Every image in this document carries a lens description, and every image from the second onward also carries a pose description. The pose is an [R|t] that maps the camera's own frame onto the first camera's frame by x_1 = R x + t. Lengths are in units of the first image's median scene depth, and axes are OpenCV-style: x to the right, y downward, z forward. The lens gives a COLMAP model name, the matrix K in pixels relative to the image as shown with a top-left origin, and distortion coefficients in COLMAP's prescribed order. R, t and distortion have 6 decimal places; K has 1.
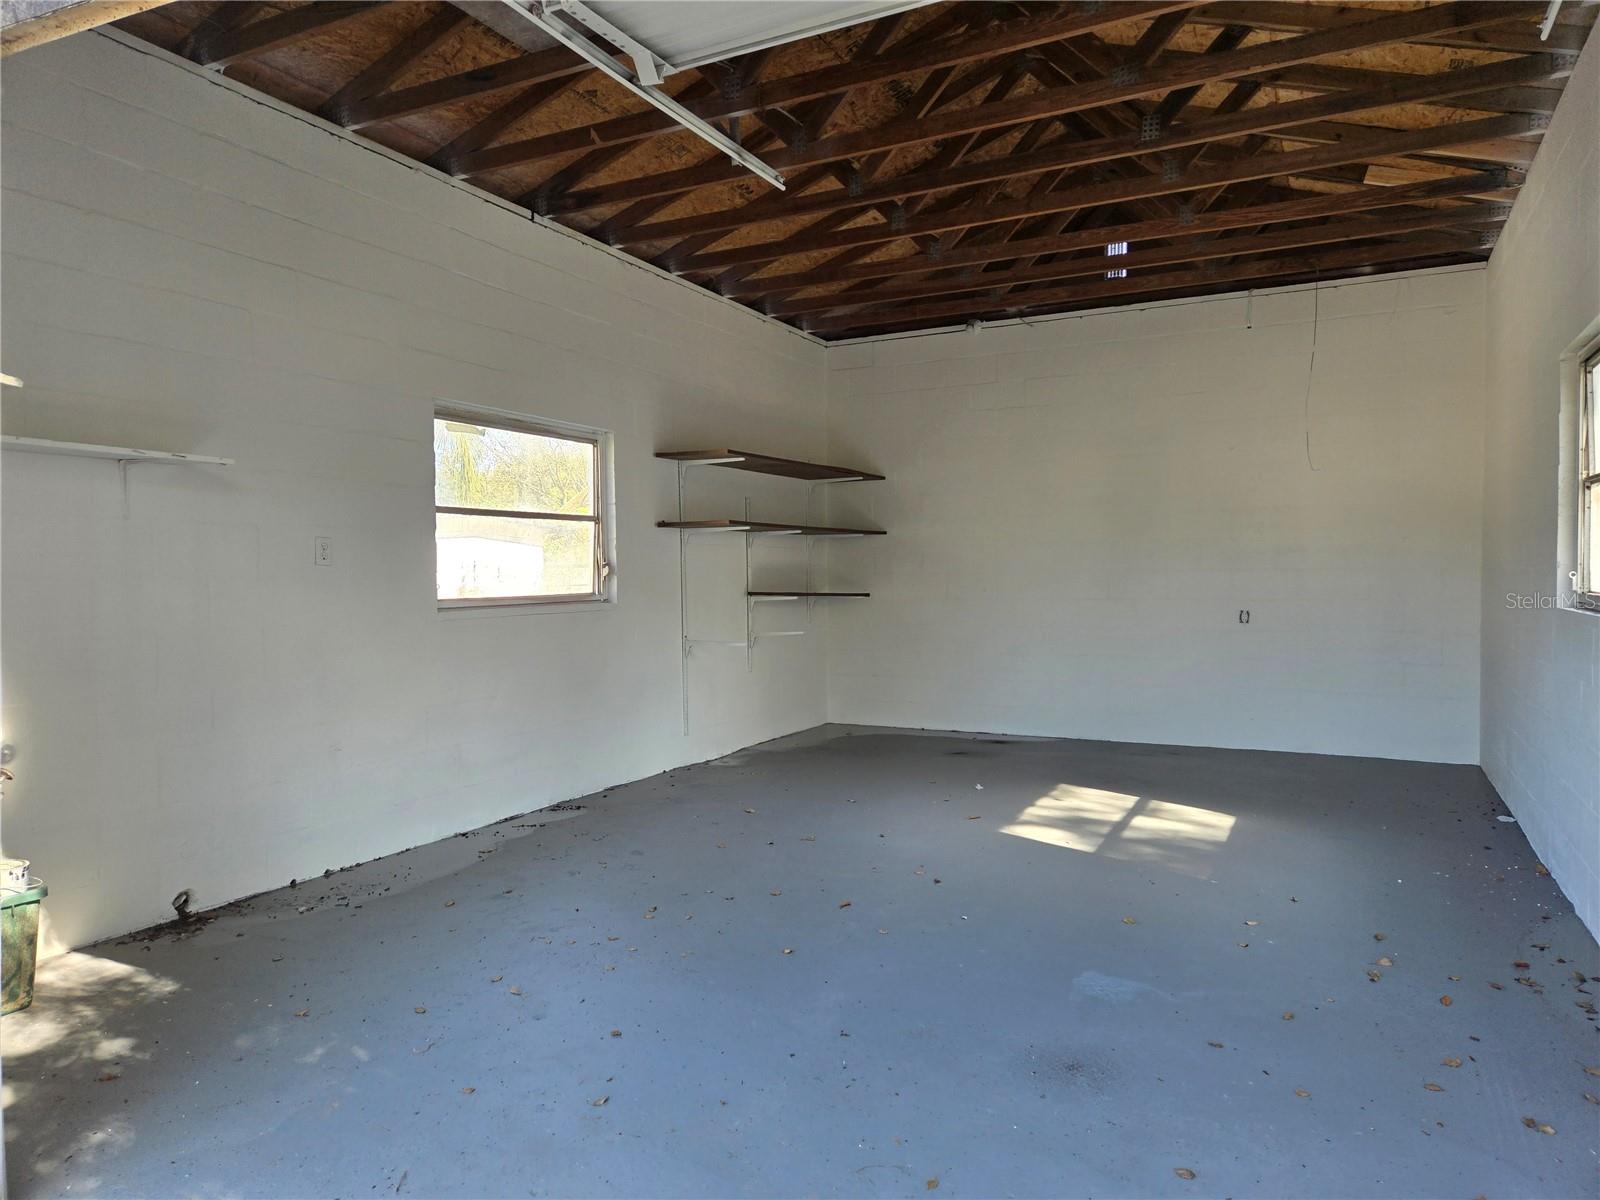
lens RADIAL K [[1058.0, 0, 790.4], [0, 1058.0, 604.6], [0, 0, 1]] dist [0.073548, -0.060376]
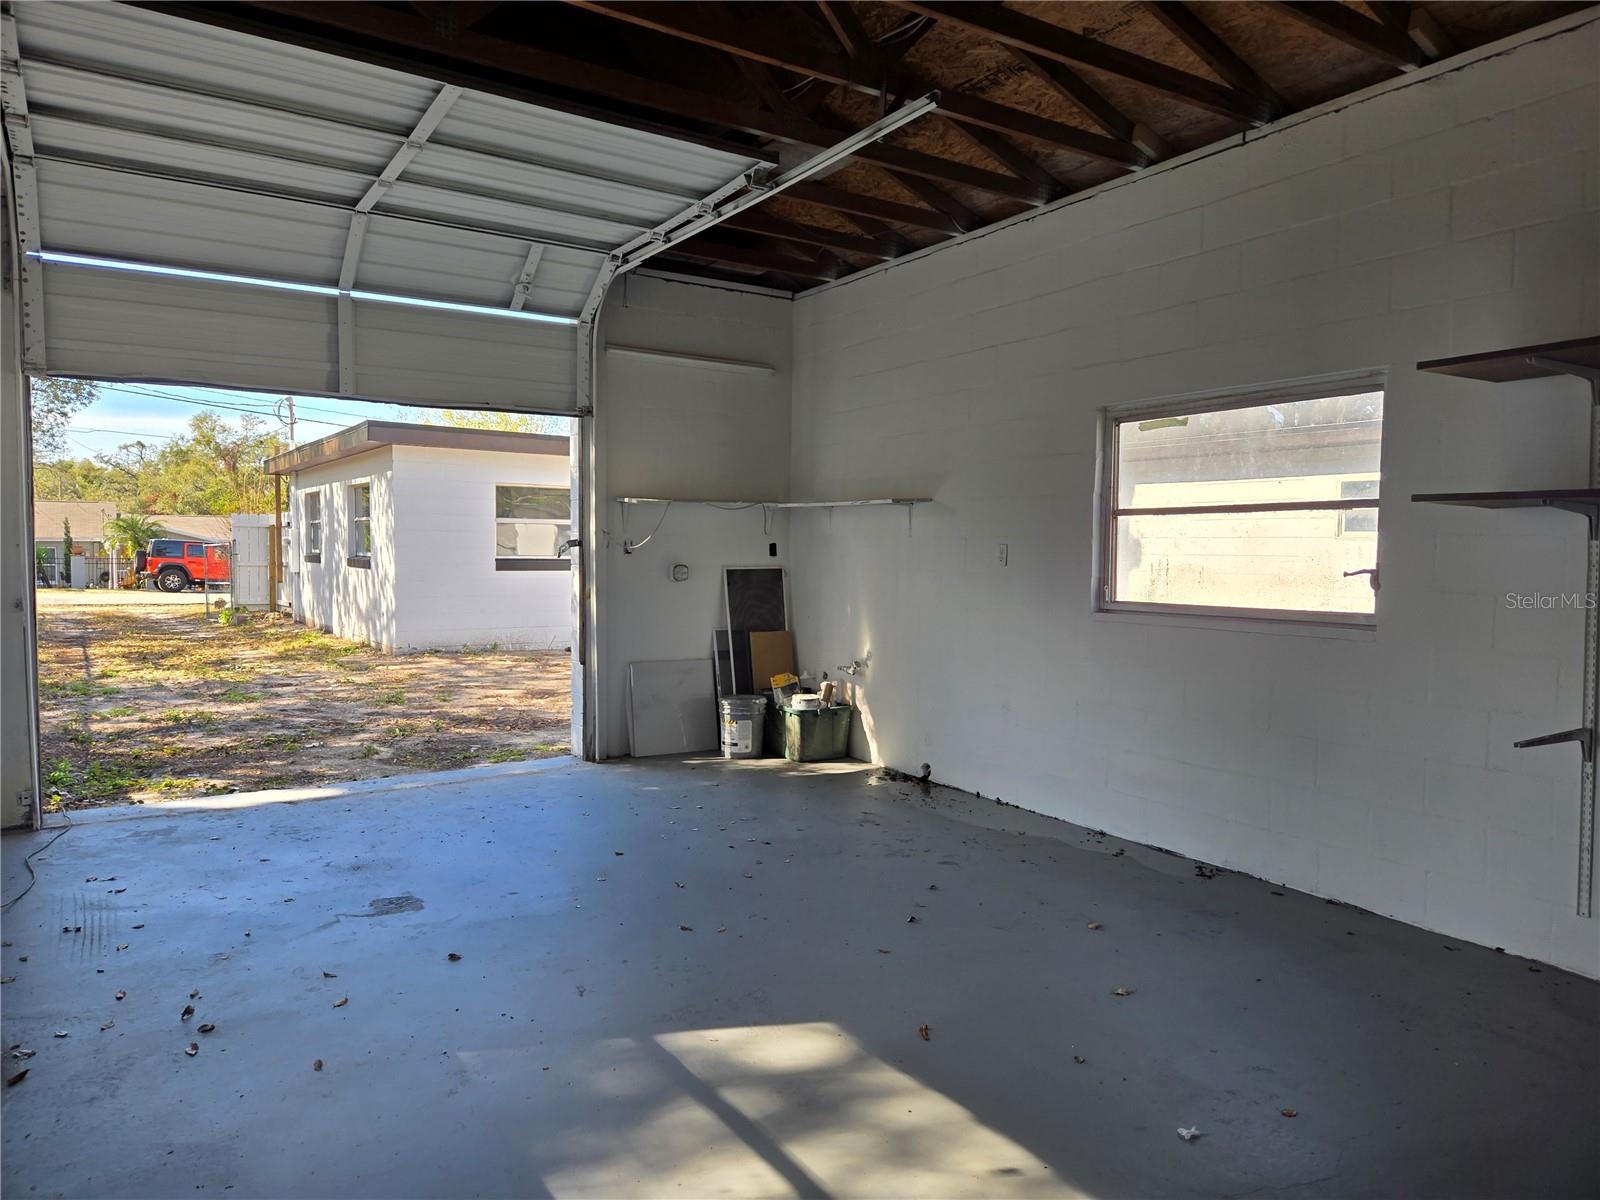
lens RADIAL K [[1058.0, 0, 789.4], [0, 1058.0, 595.8], [0, 0, 1]] dist [0.073548, -0.060376]
pose [[-0.497877, 0.048021, -0.865917, 0.708807], [-0.028287, 0.997035, 0.071556, -0.074169], [0.866786, 0.060120, -0.495042, 1.233269]]
